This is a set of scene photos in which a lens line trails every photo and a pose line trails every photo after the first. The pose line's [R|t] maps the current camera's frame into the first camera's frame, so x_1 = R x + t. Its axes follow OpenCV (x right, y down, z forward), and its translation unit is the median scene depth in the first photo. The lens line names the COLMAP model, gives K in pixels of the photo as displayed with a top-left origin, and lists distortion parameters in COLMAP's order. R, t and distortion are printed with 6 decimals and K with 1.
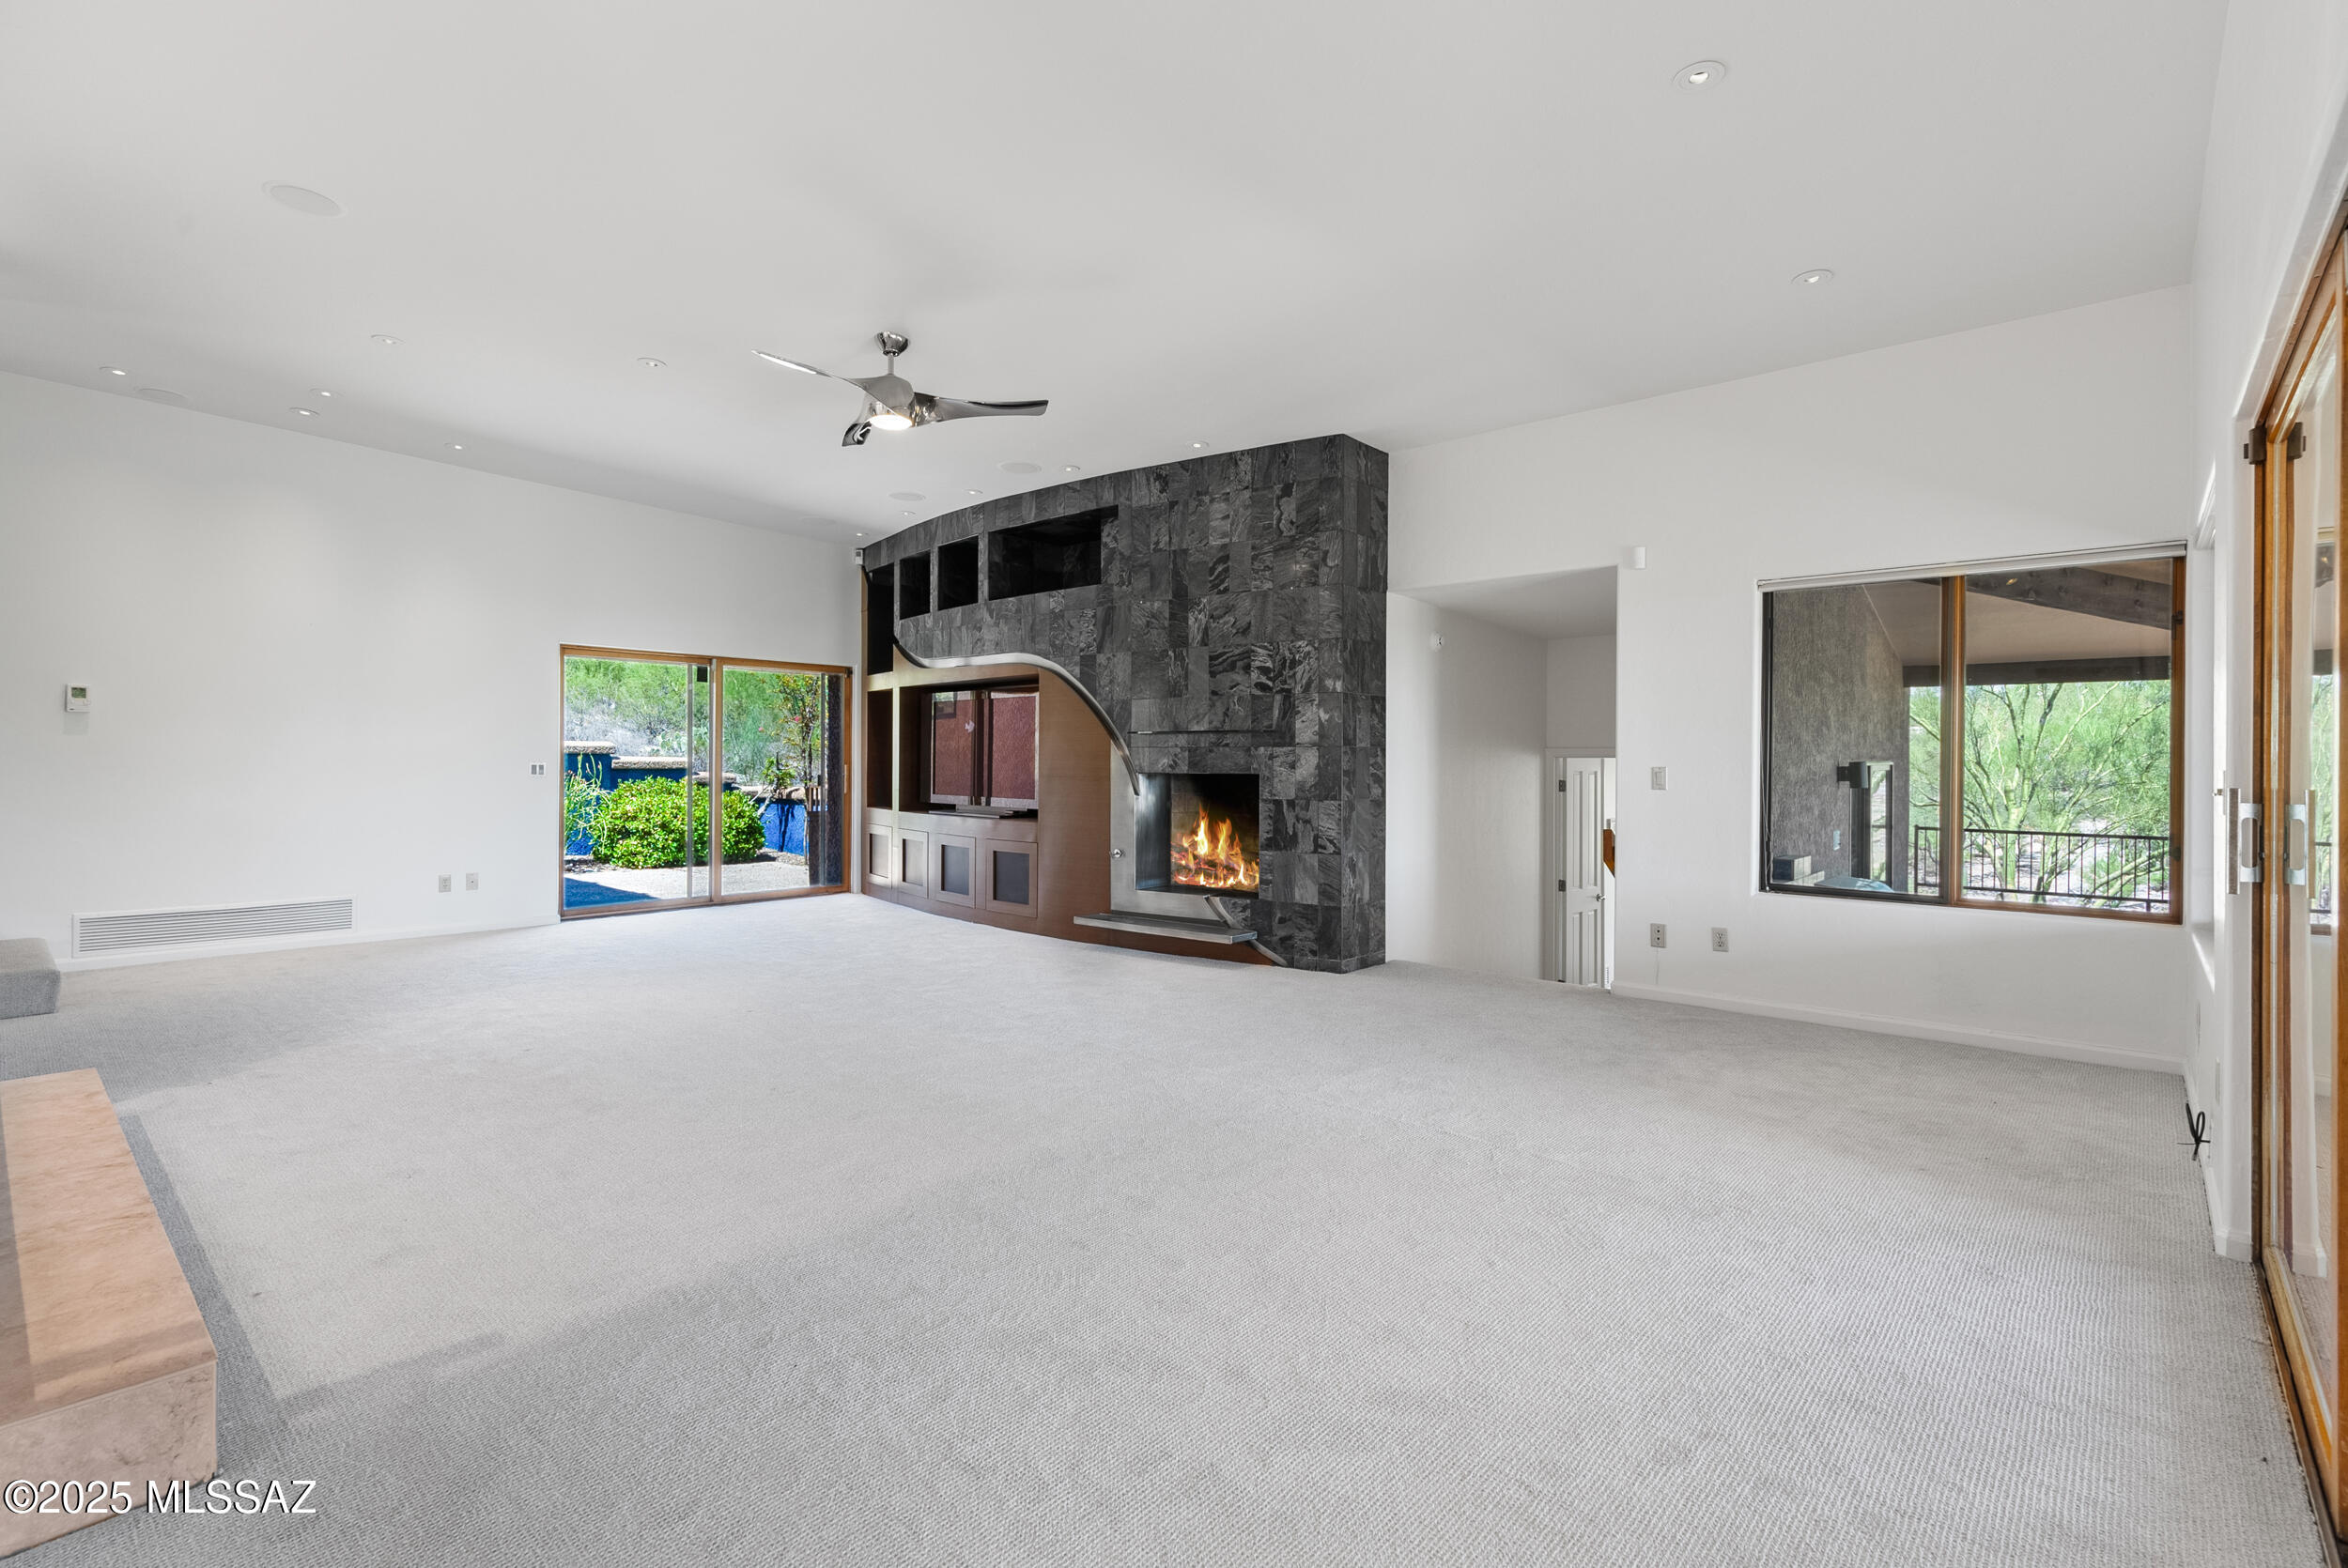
lens RADIAL K [[1068.1, 0, 1176.7], [0, 1068.1, 759.8], [0, 0, 1]] dist [-0.001107, -0.000076]
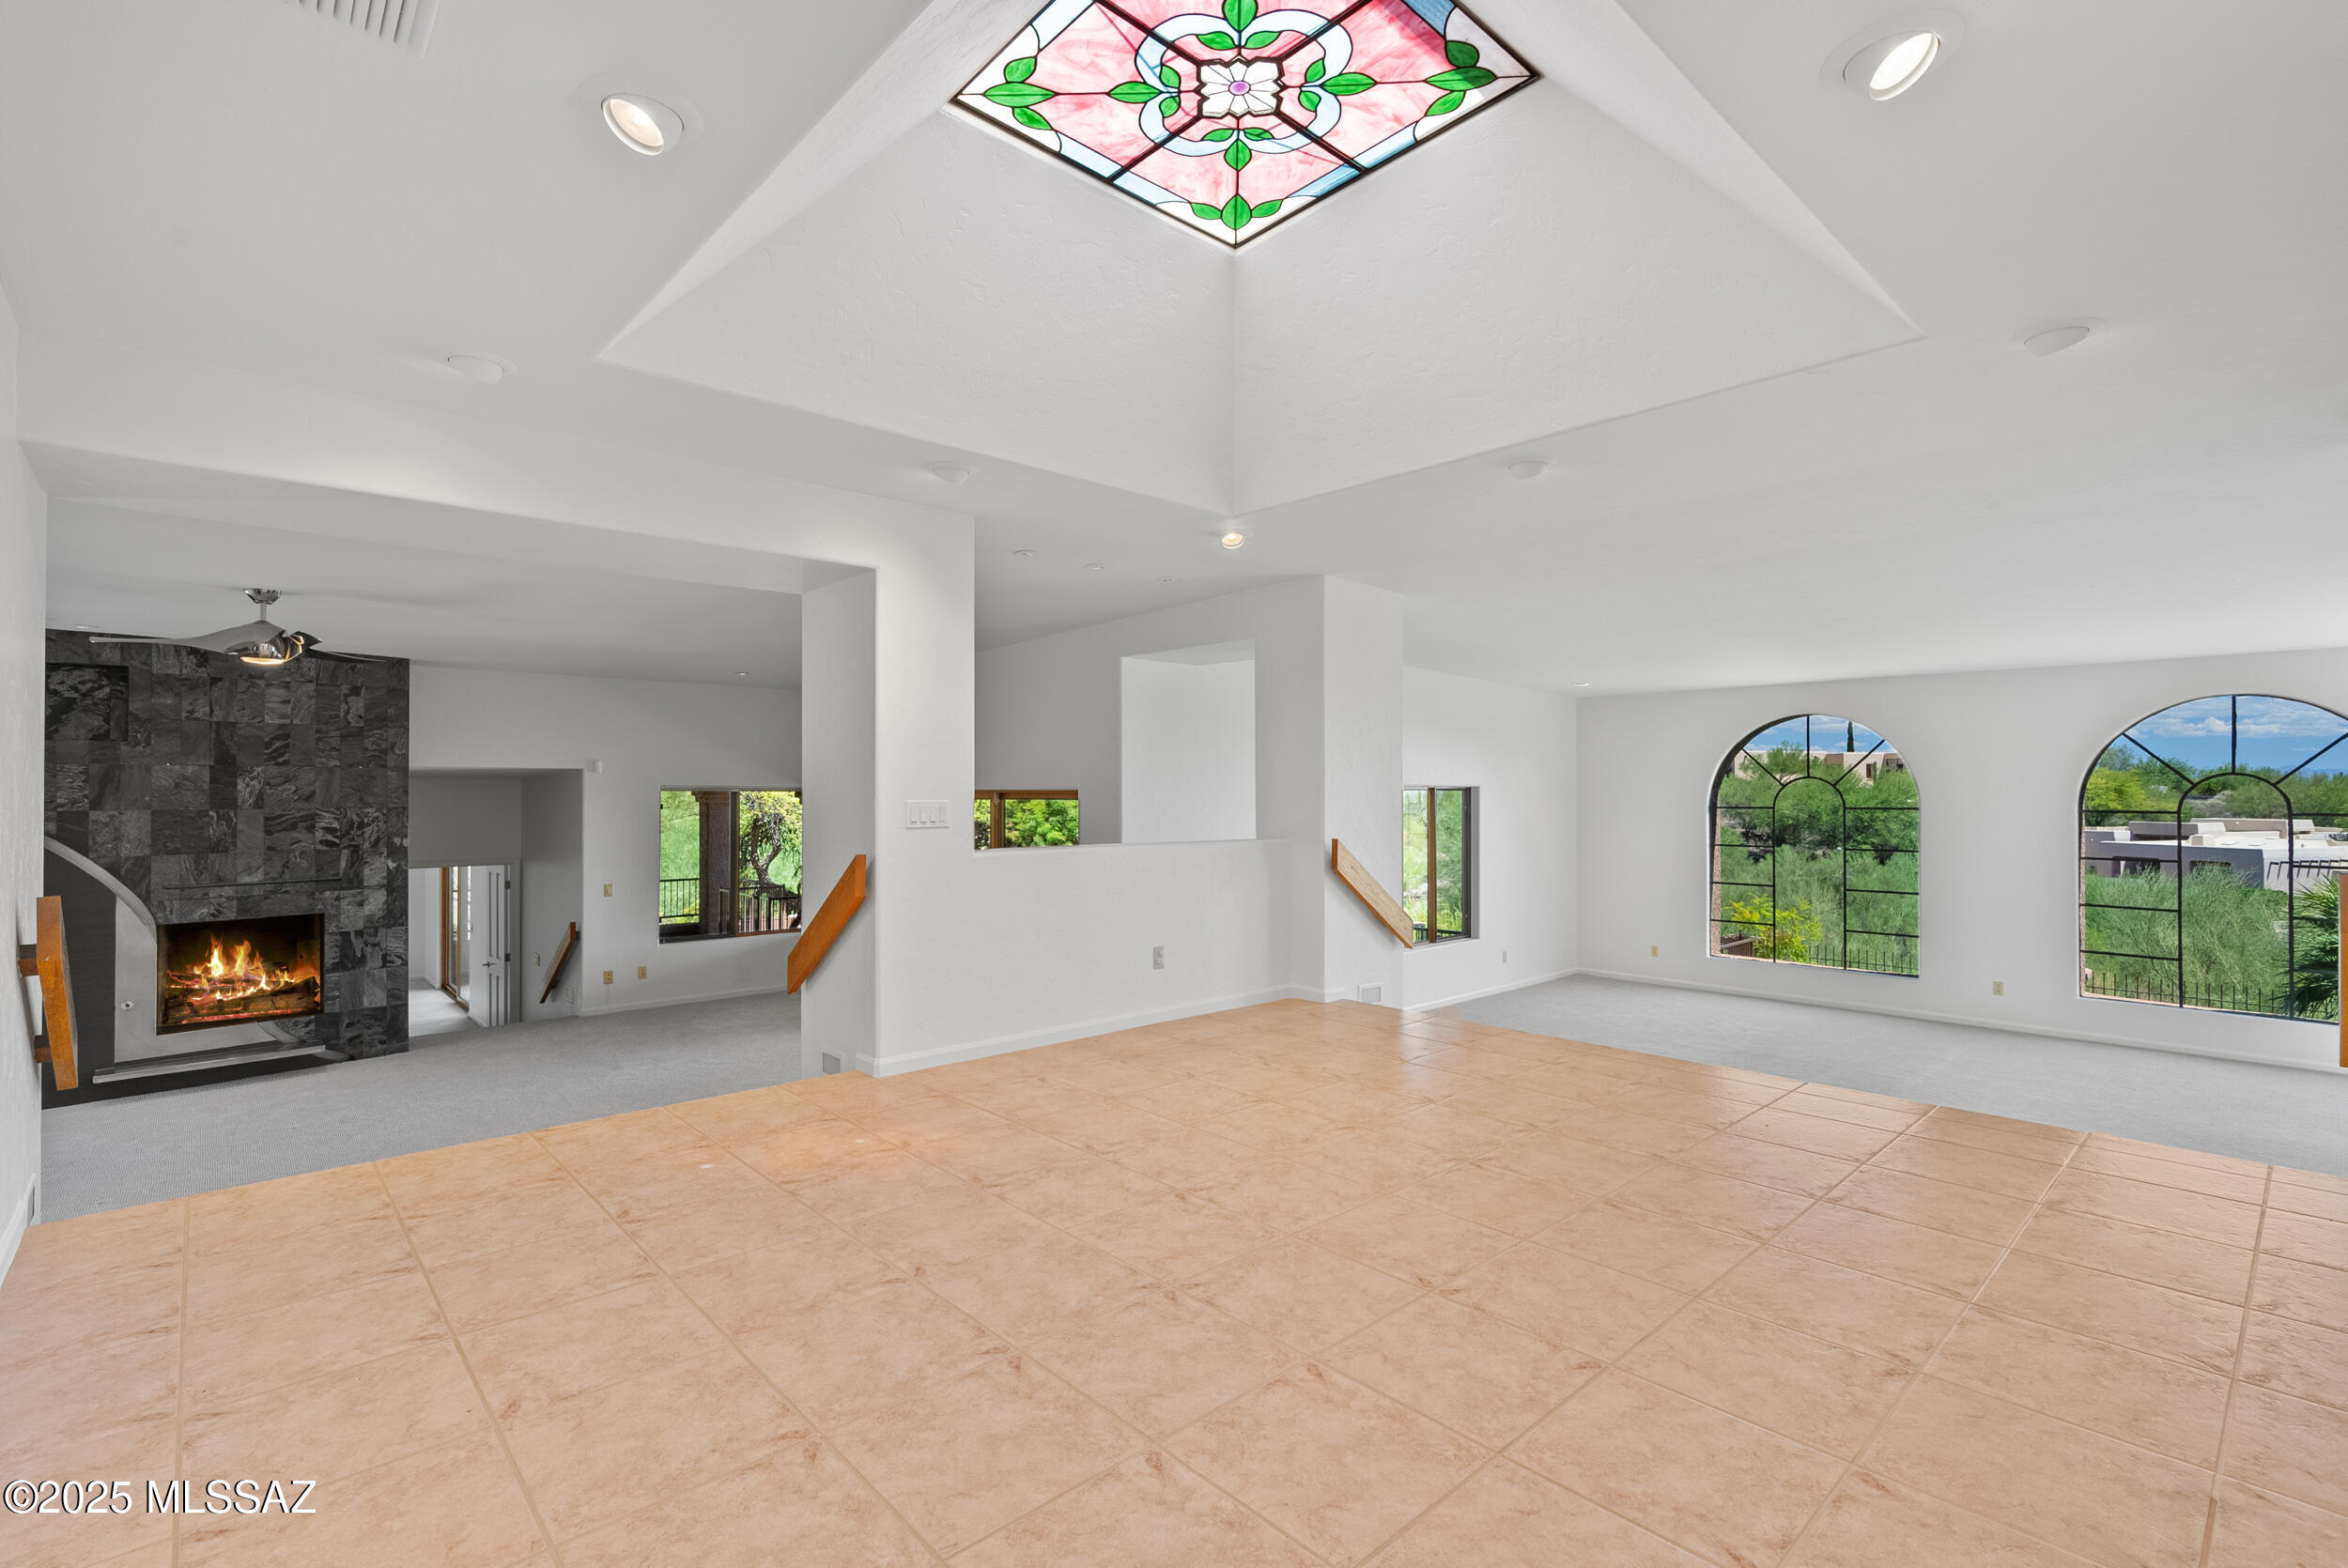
lens RADIAL K [[1068.1, 0, 1177.1], [0, 1068.1, 786.6], [0, 0, 1]] dist [-0.001107, -0.000076]
pose [[0.102366, -0.000600, 0.994747, -1.056128], [-0.000745, 0.999999, 0.000680, -0.135503], [-0.994746, -0.000810, 0.102366, -0.118583]]
